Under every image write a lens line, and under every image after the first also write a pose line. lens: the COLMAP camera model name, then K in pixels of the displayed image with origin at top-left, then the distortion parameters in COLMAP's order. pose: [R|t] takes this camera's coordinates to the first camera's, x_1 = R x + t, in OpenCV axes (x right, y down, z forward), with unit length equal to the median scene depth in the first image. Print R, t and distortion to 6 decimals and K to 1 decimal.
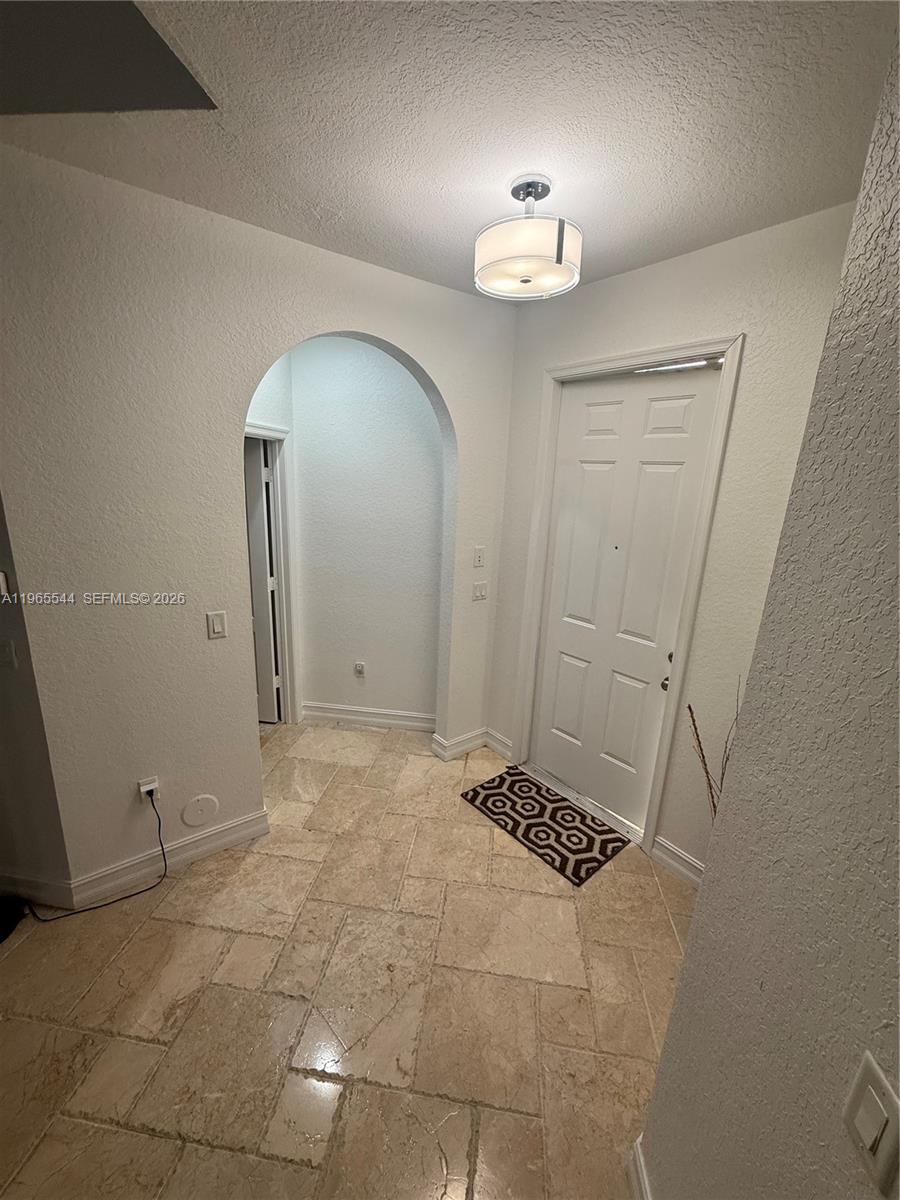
lens RADIAL K [[477.8, 0, 448.2], [0, 477.8, 594.4], [0, 0, 1]] dist [-0.002678, -0.000147]
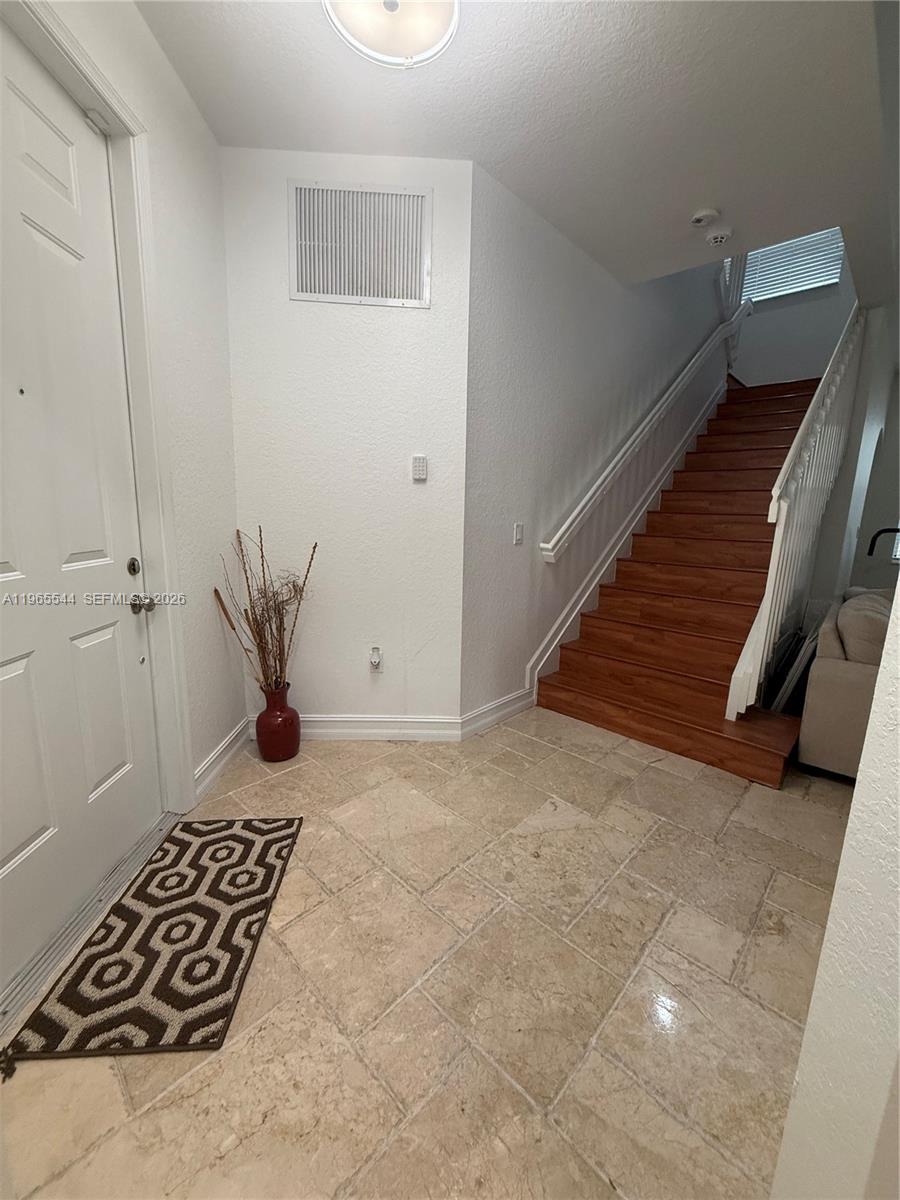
lens RADIAL K [[477.8, 0, 448.2], [0, 477.8, 594.4], [0, 0, 1]] dist [-0.002678, -0.000147]
pose [[-0.800531, -0.172120, 0.574042, -0.327824], [0.083754, 0.916336, 0.391552, -0.065643], [-0.593410, 0.361528, -0.719140, 1.197187]]
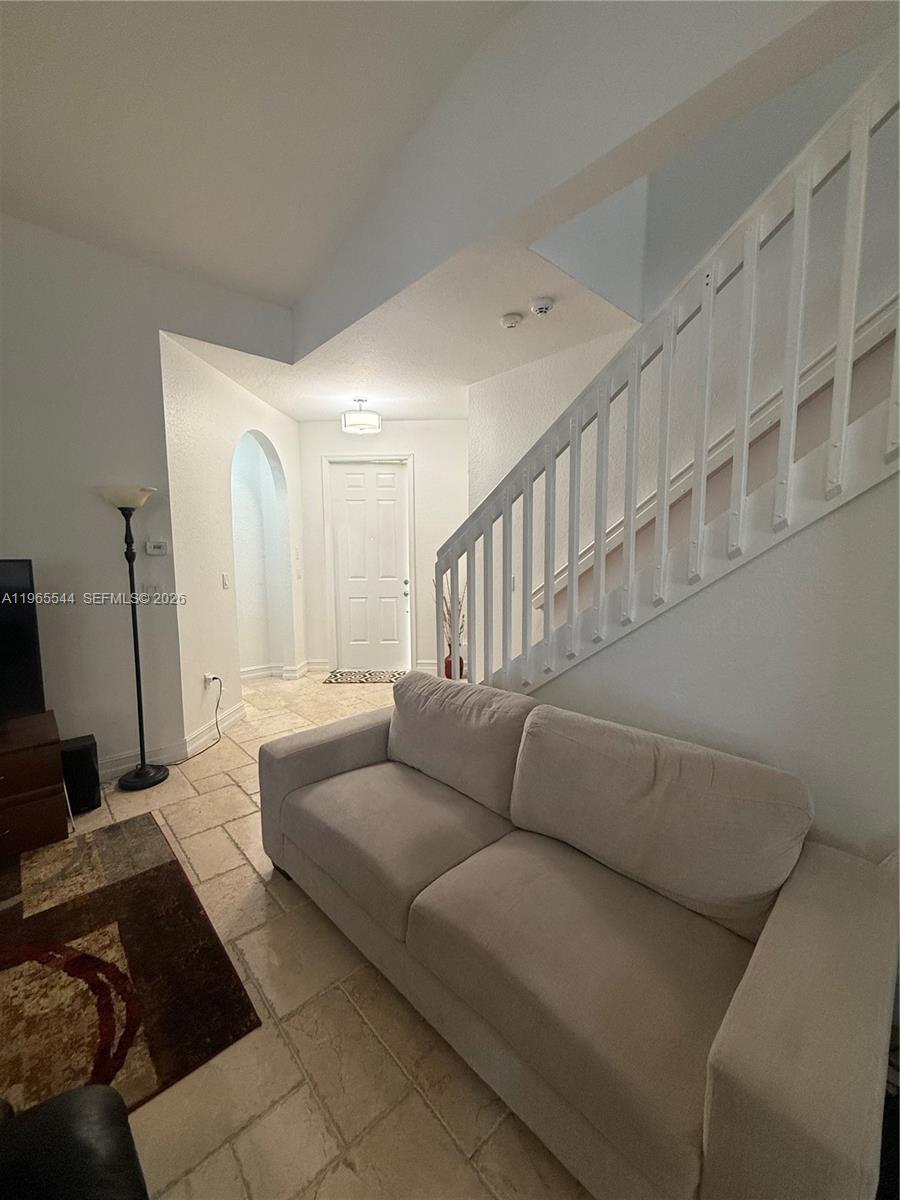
lens RADIAL K [[477.8, 0, 448.2], [0, 477.8, 594.4], [0, 0, 1]] dist [-0.002678, -0.000147]
pose [[0.652146, -0.118264, 0.748812, -1.099505], [0.217364, 0.975454, -0.035245, 0.305215], [-0.726263, 0.185749, 0.661845, -0.647158]]
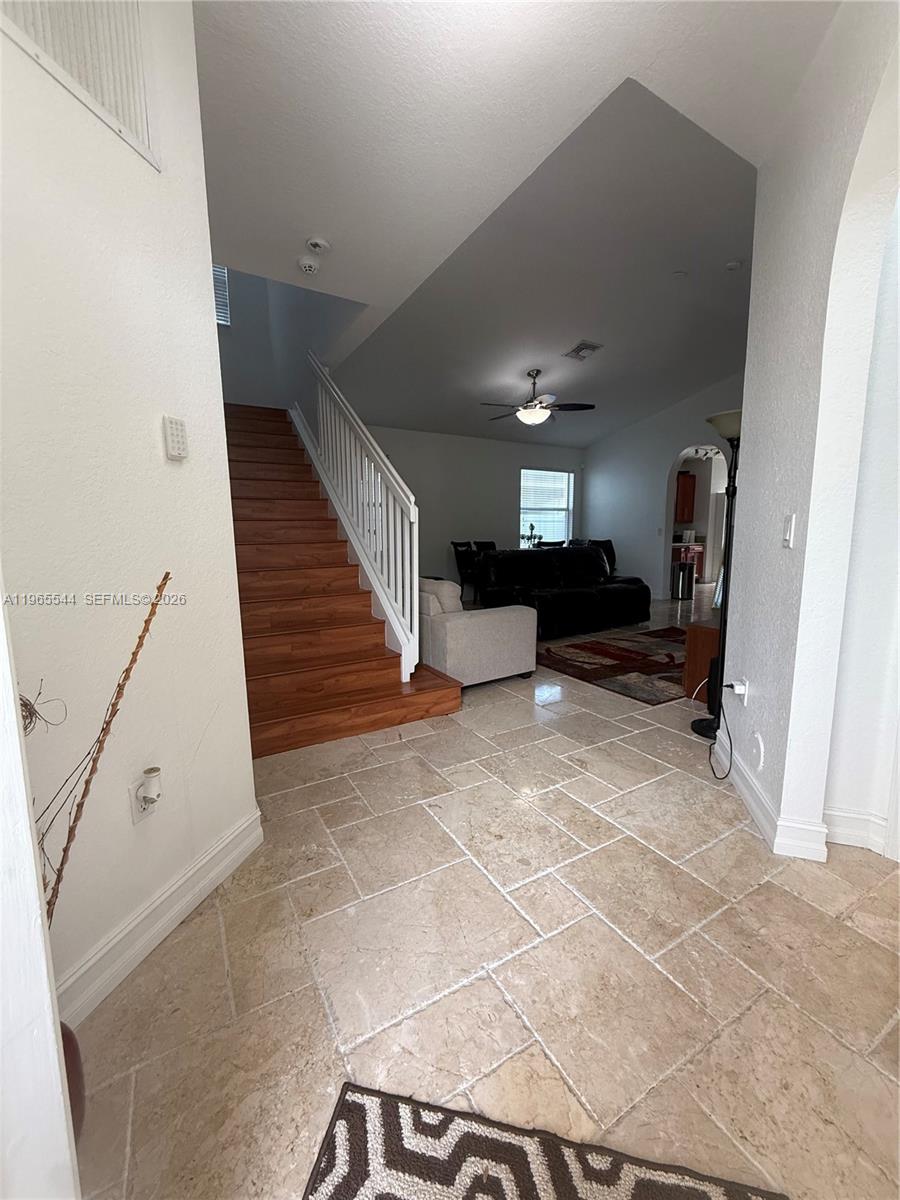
lens RADIAL K [[477.8, 0, 448.2], [0, 477.8, 594.4], [0, 0, 1]] dist [-0.002678, -0.000147]
pose [[-0.793800, 0.040420, -0.606834, 0.408776], [-0.175984, 0.939837, 0.292806, 0.025049], [0.582161, 0.339223, -0.738929, 1.120472]]
